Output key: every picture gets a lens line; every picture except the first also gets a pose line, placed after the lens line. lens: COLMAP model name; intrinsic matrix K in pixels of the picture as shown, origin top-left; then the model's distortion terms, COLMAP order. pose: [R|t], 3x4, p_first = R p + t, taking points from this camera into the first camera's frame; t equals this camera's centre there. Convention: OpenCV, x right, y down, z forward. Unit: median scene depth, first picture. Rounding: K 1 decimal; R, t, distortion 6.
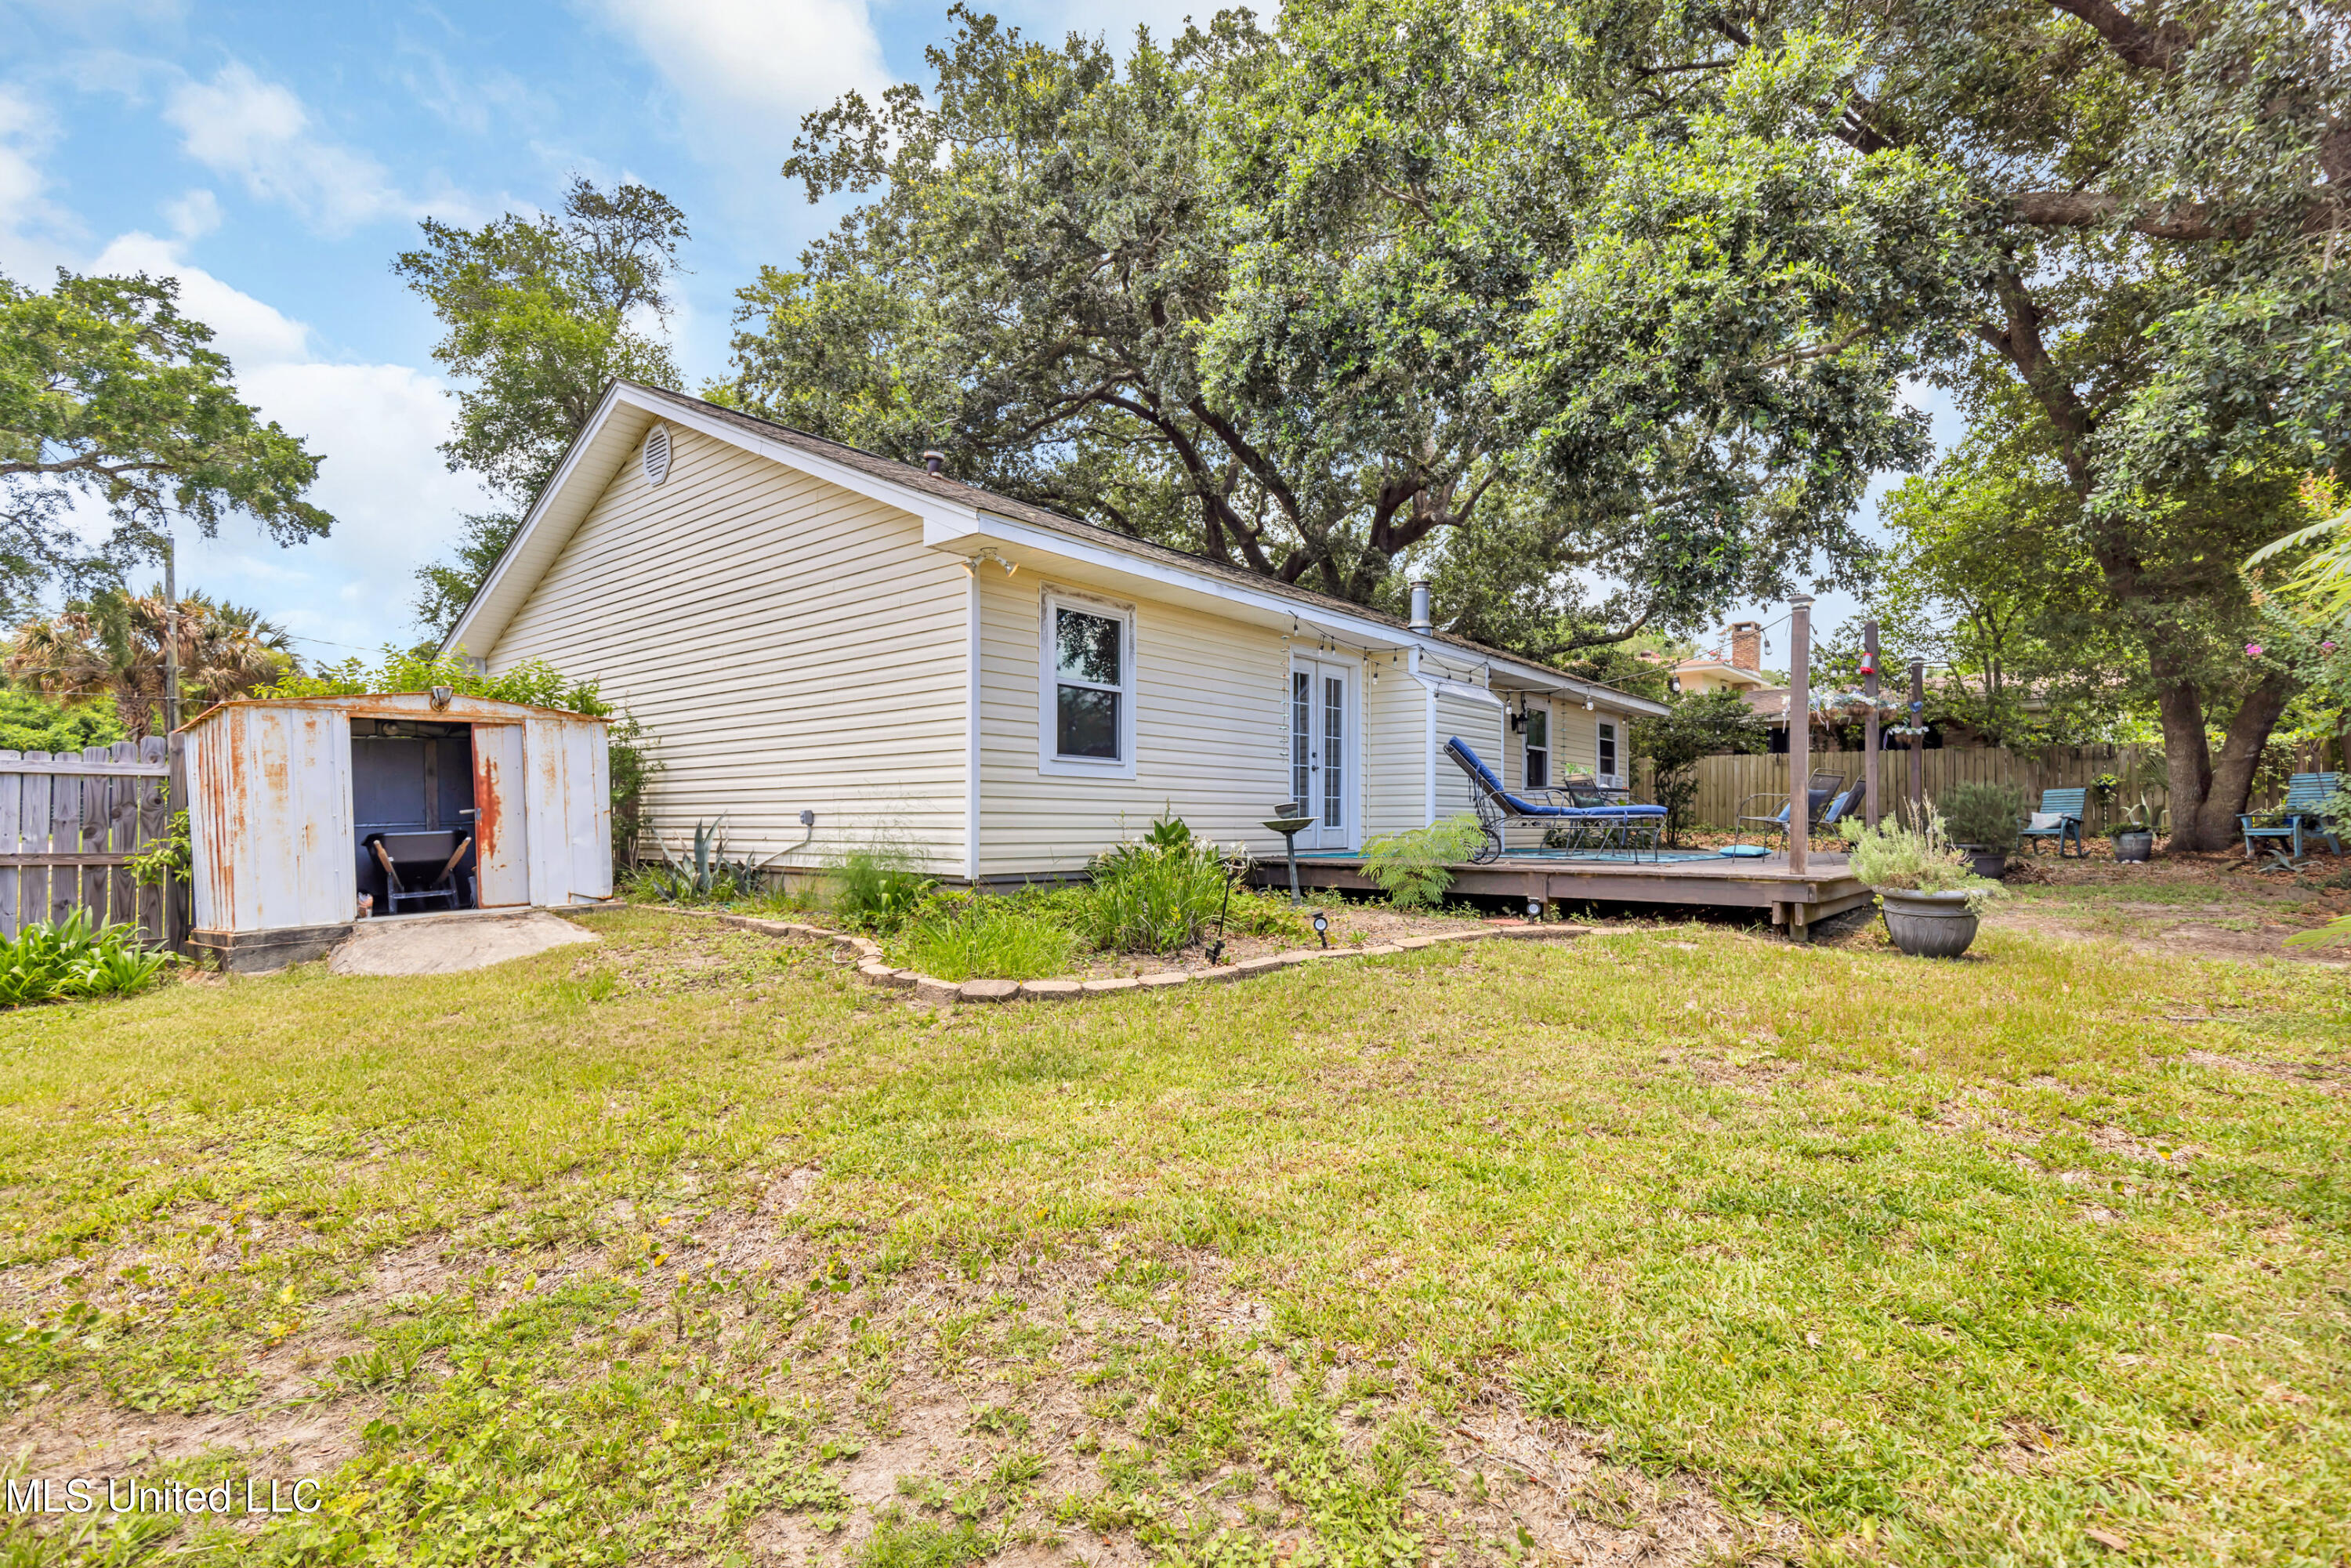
lens RADIAL K [[1090.6, 0, 1175.5], [0, 1090.6, 784.0], [0, 0, 1]] dist [-0.000225, -0.000147]
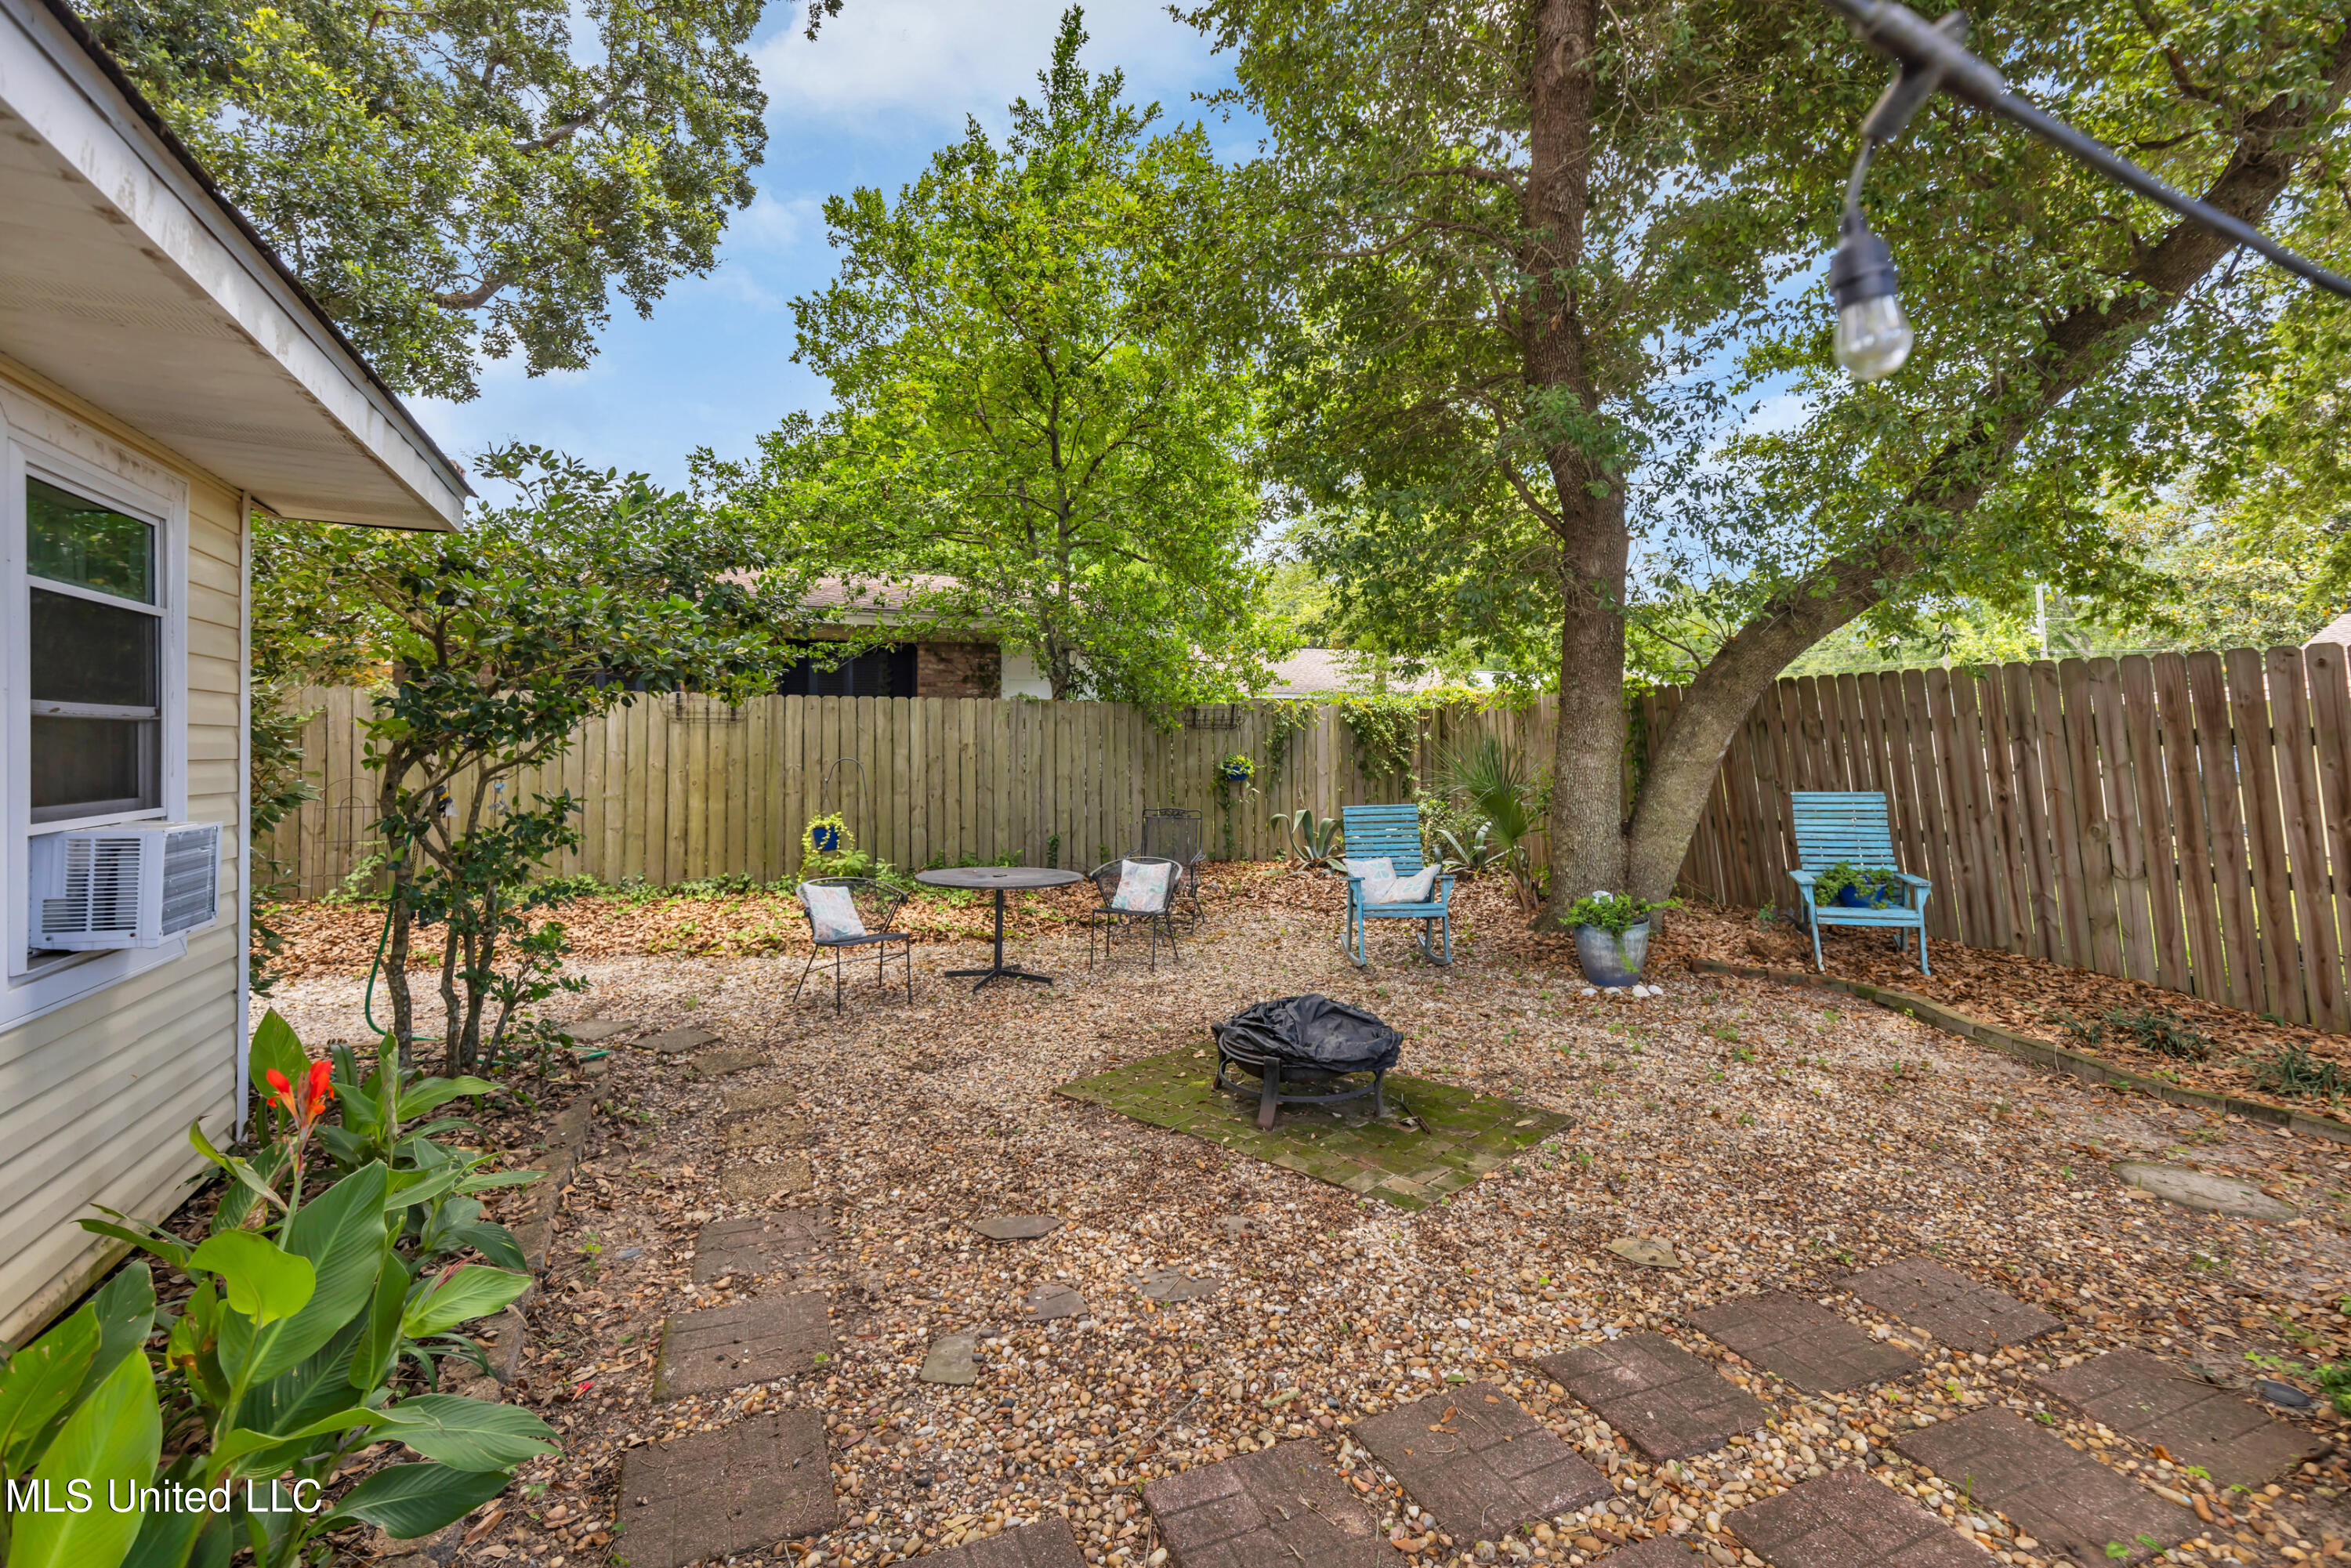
lens RADIAL K [[1090.6, 0, 1175.5], [0, 1090.6, 784.0], [0, 0, 1]] dist [-0.000225, -0.000147]
pose [[0.435623, -0.038524, 0.899305, 0.310387], [-0.027958, 0.998023, 0.056295, -0.025857], [-0.899695, -0.049666, 0.433684, 0.762802]]
